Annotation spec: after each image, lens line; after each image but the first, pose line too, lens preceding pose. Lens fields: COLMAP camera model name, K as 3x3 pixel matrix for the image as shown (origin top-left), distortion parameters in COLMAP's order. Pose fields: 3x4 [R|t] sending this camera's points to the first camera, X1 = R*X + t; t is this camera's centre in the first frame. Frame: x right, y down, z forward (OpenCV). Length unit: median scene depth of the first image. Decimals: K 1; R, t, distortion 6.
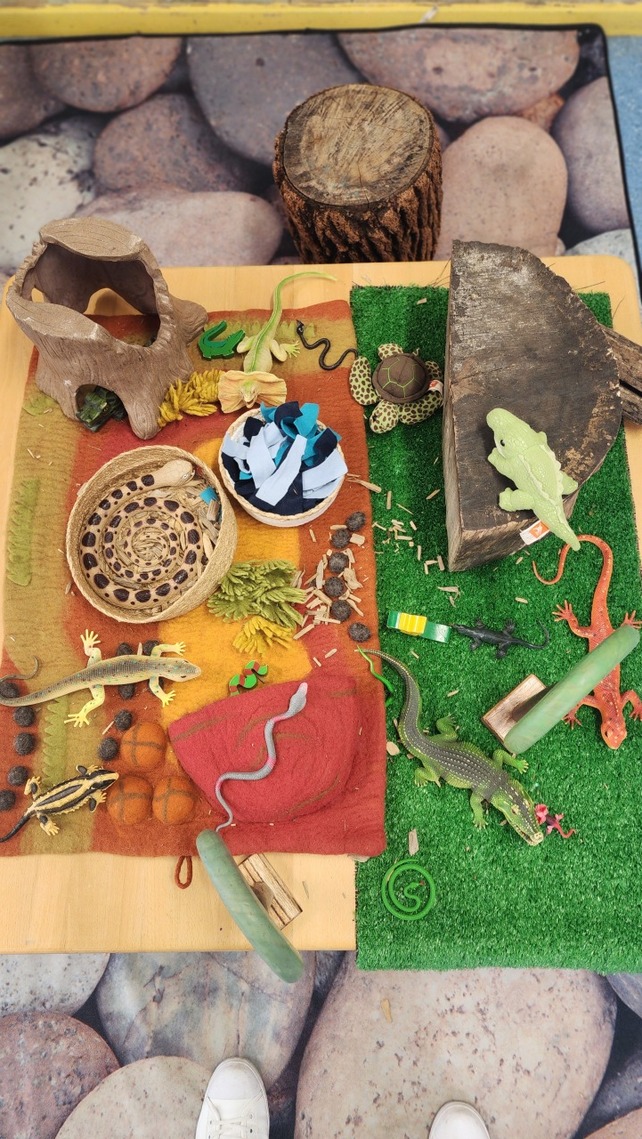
lens RADIAL K [[634.1, 0, 319.9], [0, 634.1, 575.7], [0, 0, 1]] dist [0.055899, -0.032218]
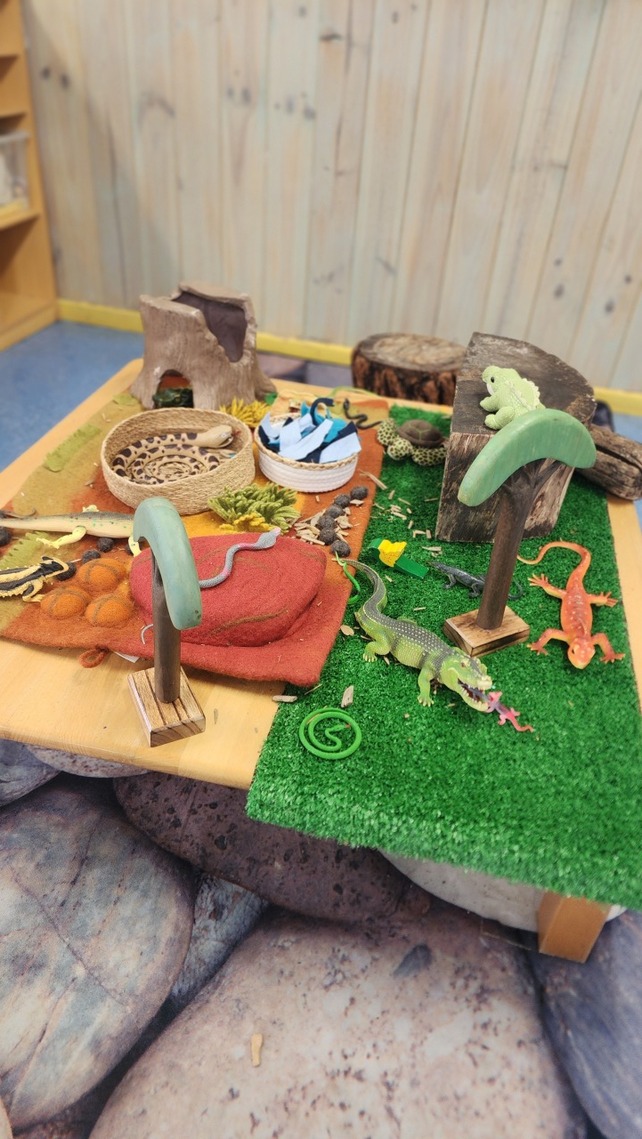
lens RADIAL K [[634.1, 0, 319.9], [0, 634.1, 575.7], [0, 0, 1]] dist [0.055899, -0.032218]
pose [[0.970623, 0.219664, -0.098179, 0.127737], [-0.238580, 0.825830, -0.510965, 0.597034], [-0.031162, 0.519377, 0.853977, 0.128710]]
